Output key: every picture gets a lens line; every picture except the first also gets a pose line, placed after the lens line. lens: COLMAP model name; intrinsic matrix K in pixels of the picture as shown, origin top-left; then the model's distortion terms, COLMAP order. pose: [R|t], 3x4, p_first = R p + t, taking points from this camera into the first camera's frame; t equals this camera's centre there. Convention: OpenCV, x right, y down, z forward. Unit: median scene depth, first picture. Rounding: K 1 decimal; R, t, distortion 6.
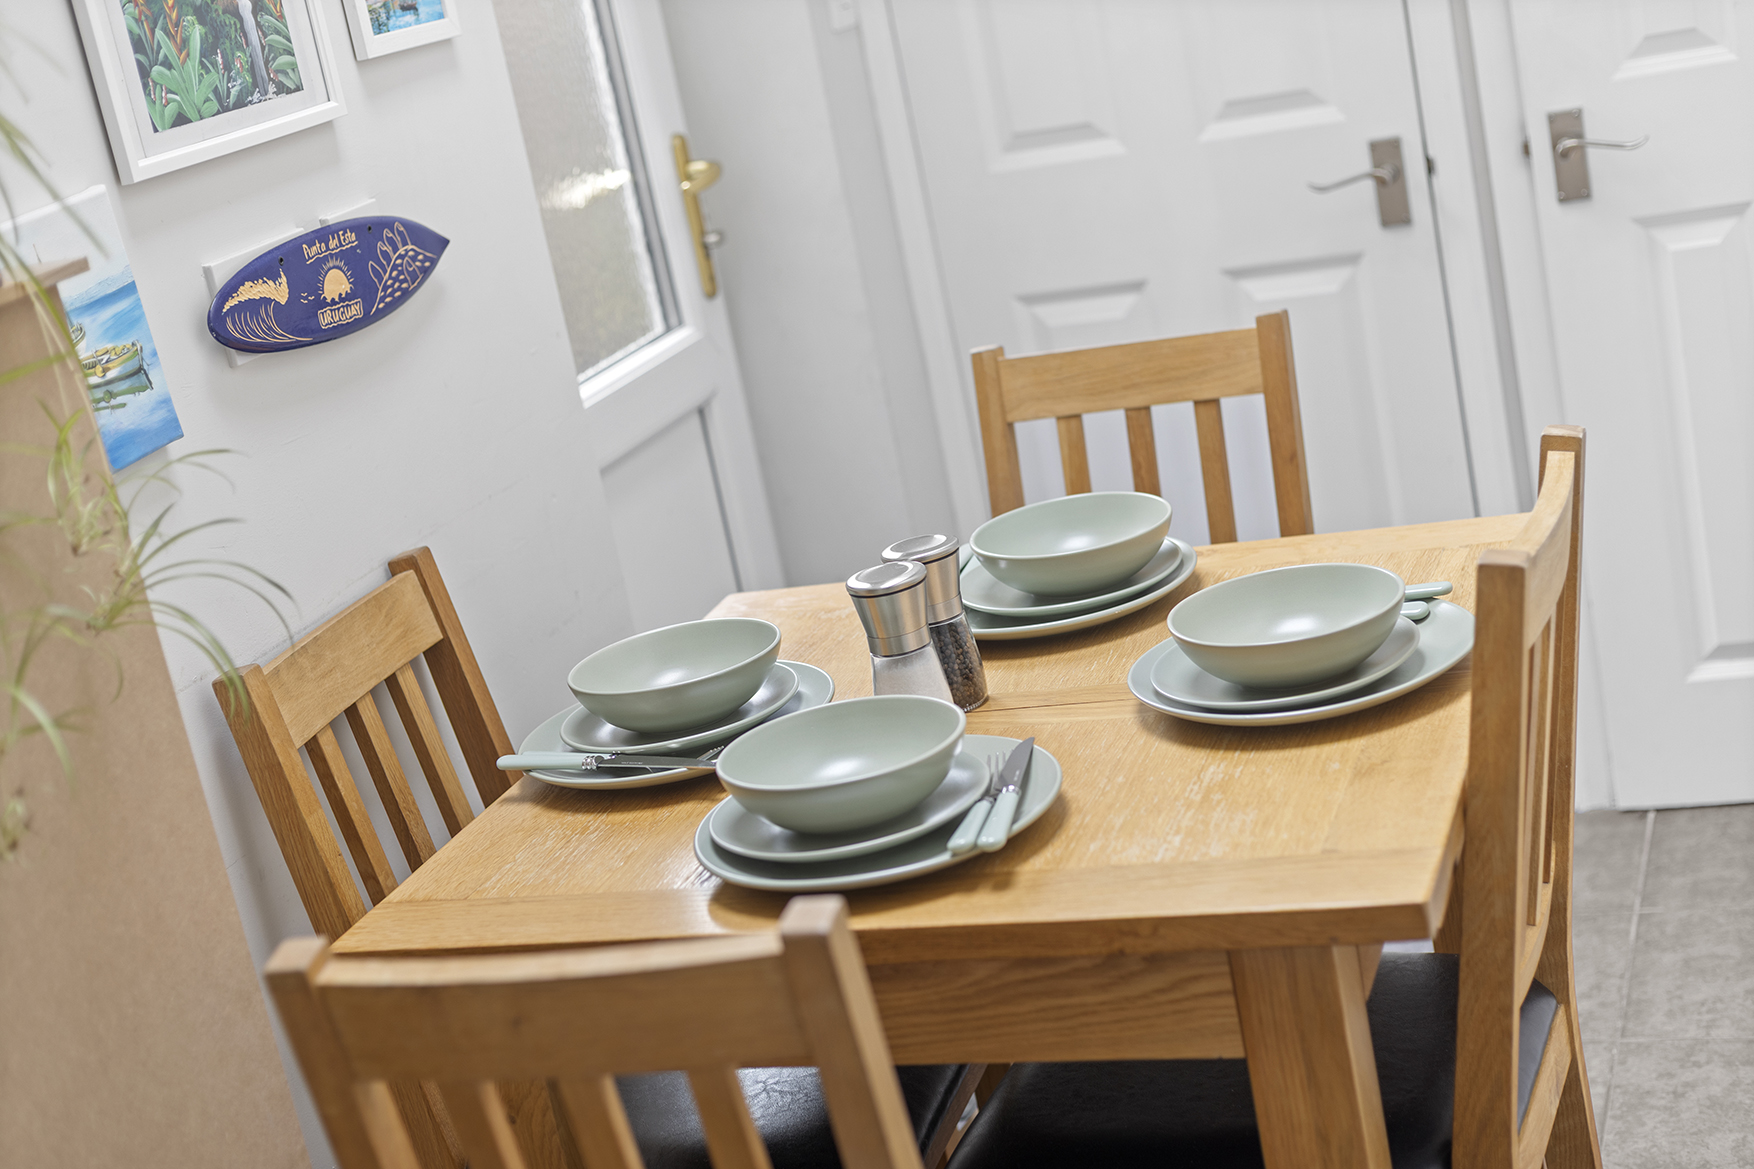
lens RADIAL K [[2777.6, 0, 788.7], [0, 2777.6, 666.5], [0, 0, 1]] dist [0.014400, -0.011132]
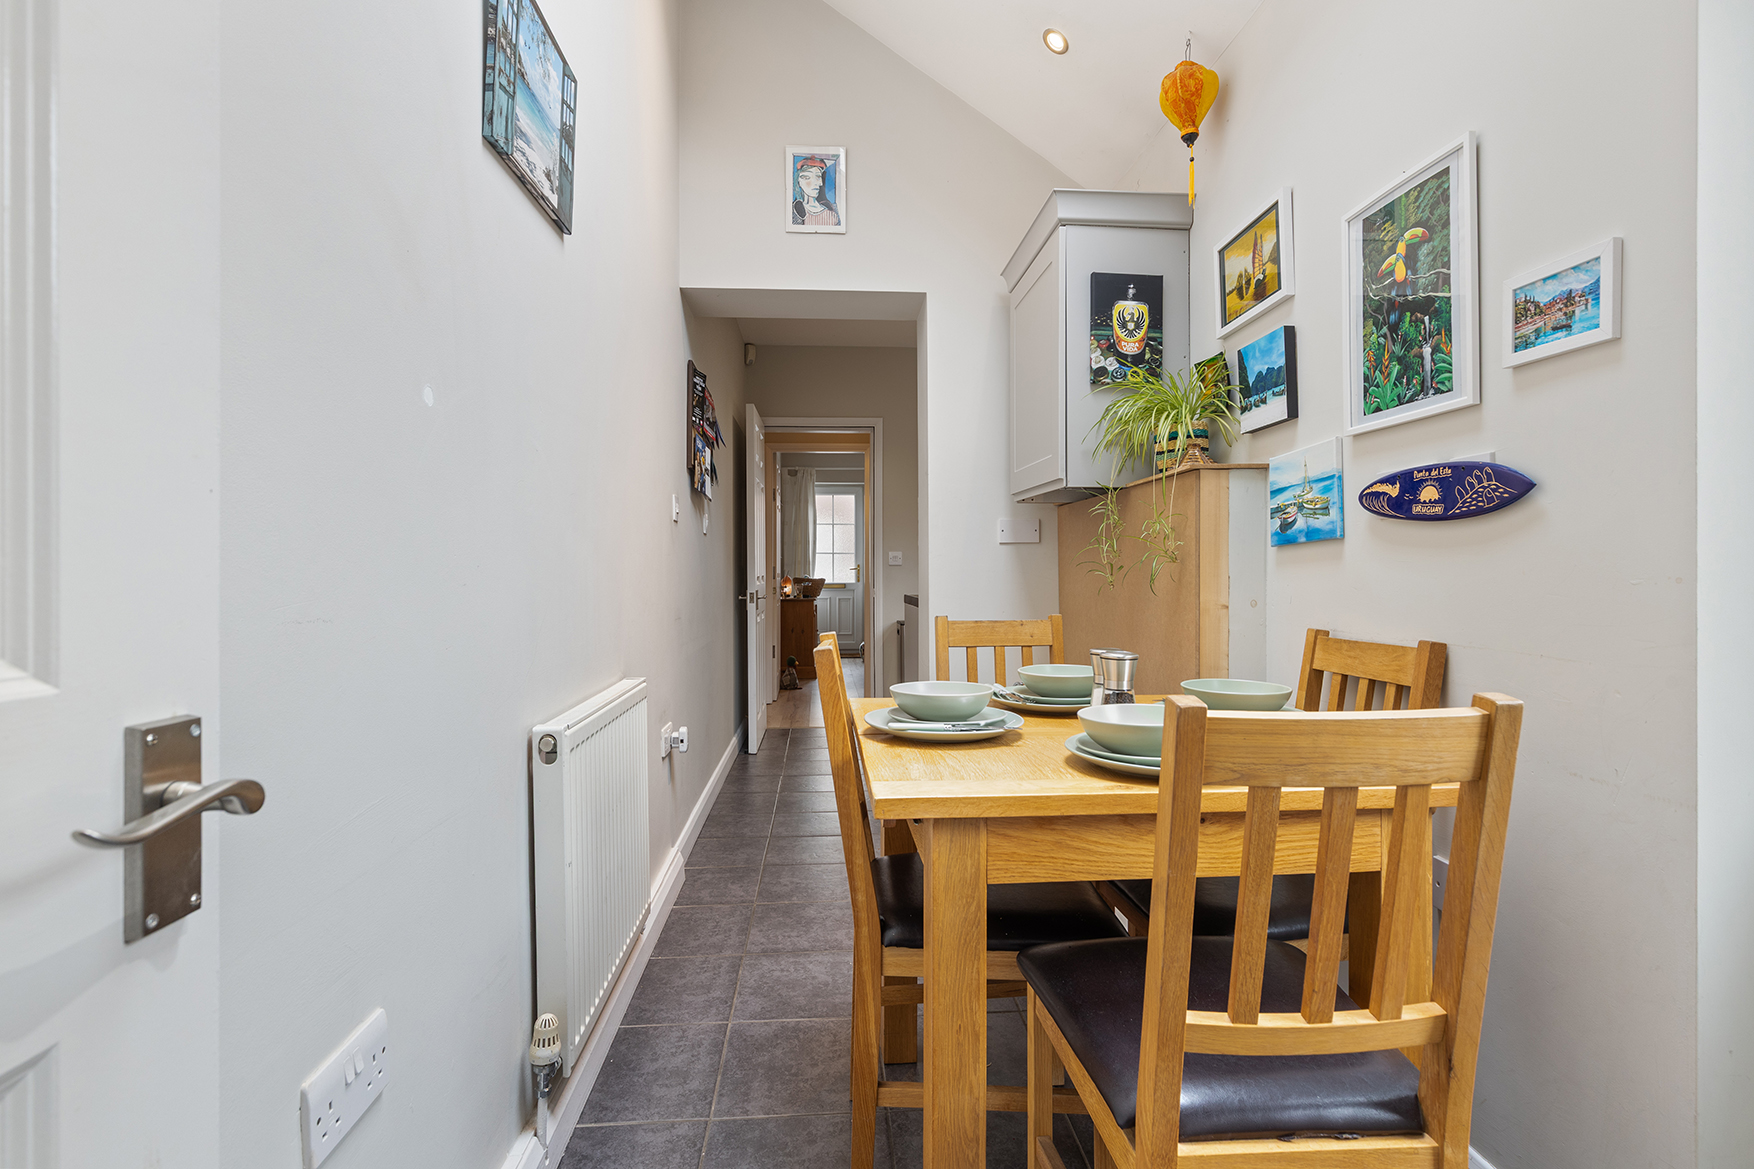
lens RADIAL K [[831.0, 0, 879.7], [0, 831.0, 574.1], [0, 0, 1]] dist [-0.001440, -0.000493]
pose [[-0.895045, 0.206680, -0.395194, 0.435444], [0.063640, 0.936254, 0.345511, -0.320962], [0.441413, 0.284098, -0.851142, 1.389119]]
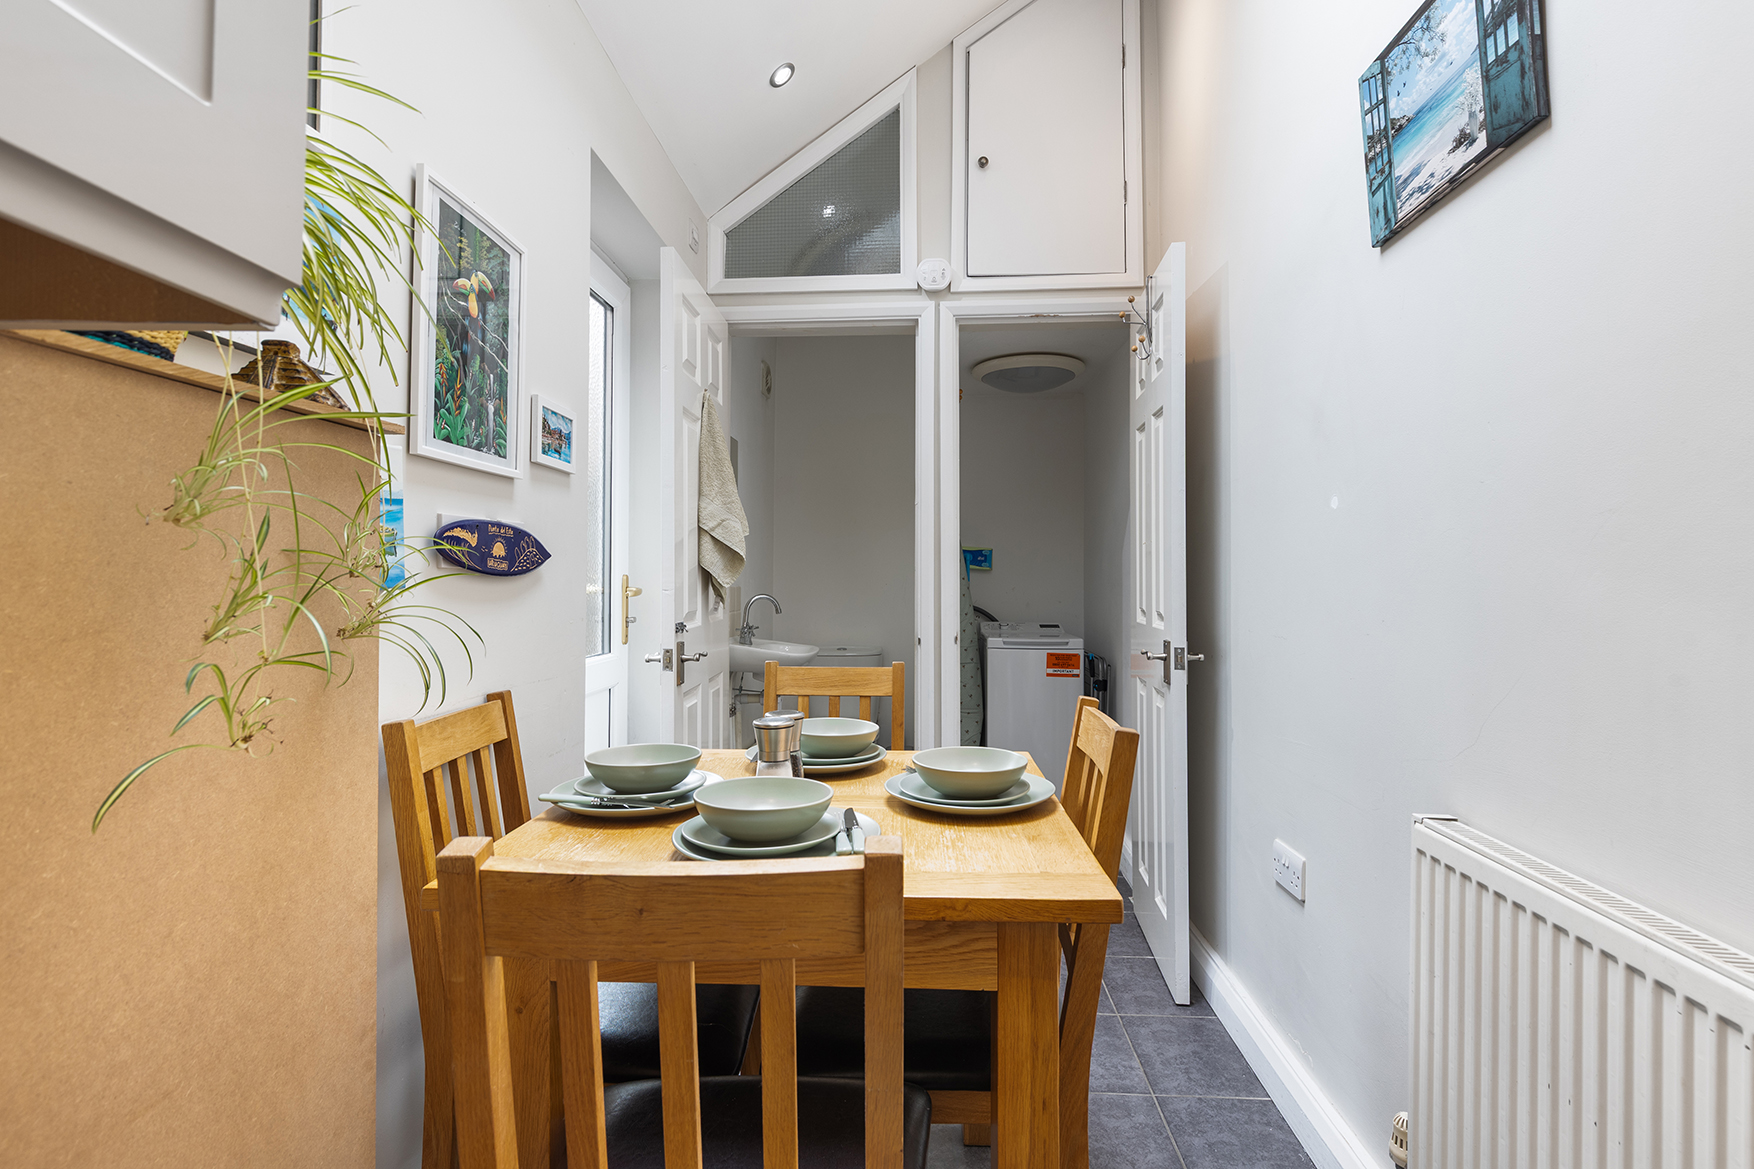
lens RADIAL K [[896.7, 0, 889.6], [0, 896.7, 561.1], [0, 0, 1]] dist [0.000434, -0.000664]
pose [[0.929480, 0.211192, 0.302431, -0.098274], [-0.098443, 0.932165, -0.348391, 0.070406], [-0.355493, 0.294051, 0.887220, 0.339732]]
